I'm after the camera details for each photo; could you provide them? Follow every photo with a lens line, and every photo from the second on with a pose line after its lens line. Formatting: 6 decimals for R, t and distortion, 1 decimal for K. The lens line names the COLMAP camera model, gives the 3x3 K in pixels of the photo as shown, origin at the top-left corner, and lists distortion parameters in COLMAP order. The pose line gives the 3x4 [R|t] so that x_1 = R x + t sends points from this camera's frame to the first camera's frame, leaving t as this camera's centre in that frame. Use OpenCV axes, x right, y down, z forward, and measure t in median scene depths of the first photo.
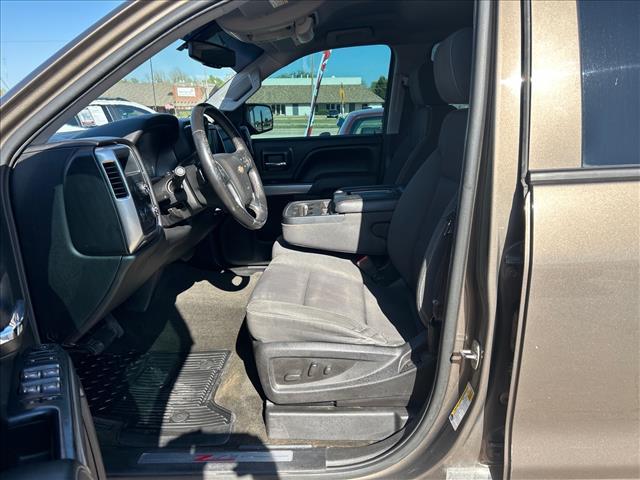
lens RADIAL K [[481.2, 0, 320.0], [0, 481.2, 240.0], [0, 0, 1]] dist [0.035959, -0.011196]
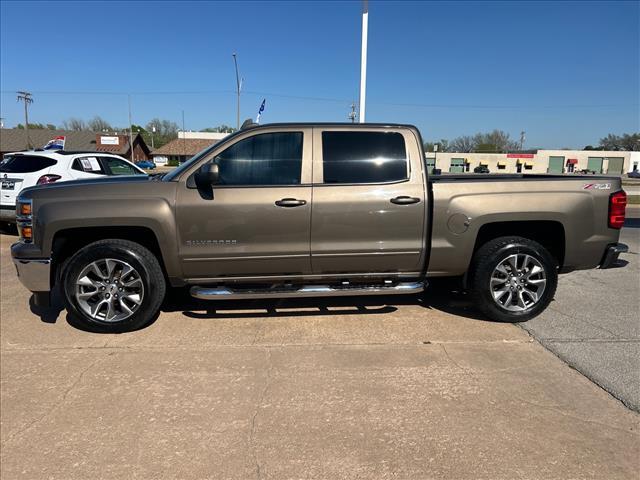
lens RADIAL K [[481.2, 0, 320.0], [0, 481.2, 240.0], [0, 0, 1]] dist [0.035959, -0.011196]
pose [[0.987105, 0.010424, 0.159734, -0.072738], [0.006777, 0.994261, -0.106763, 0.342295], [-0.159930, 0.106469, 0.981370, -1.340665]]
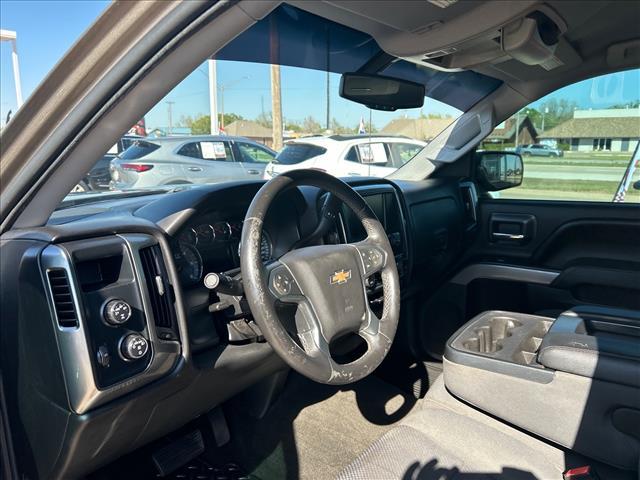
lens RADIAL K [[481.2, 0, 320.0], [0, 481.2, 240.0], [0, 0, 1]] dist [0.035959, -0.011196]
pose [[0.823001, 0.127415, -0.553566, 0.084013], [-0.162936, 0.986520, -0.015173, -0.105876], [0.544170, 0.102684, 0.832667, 0.281508]]
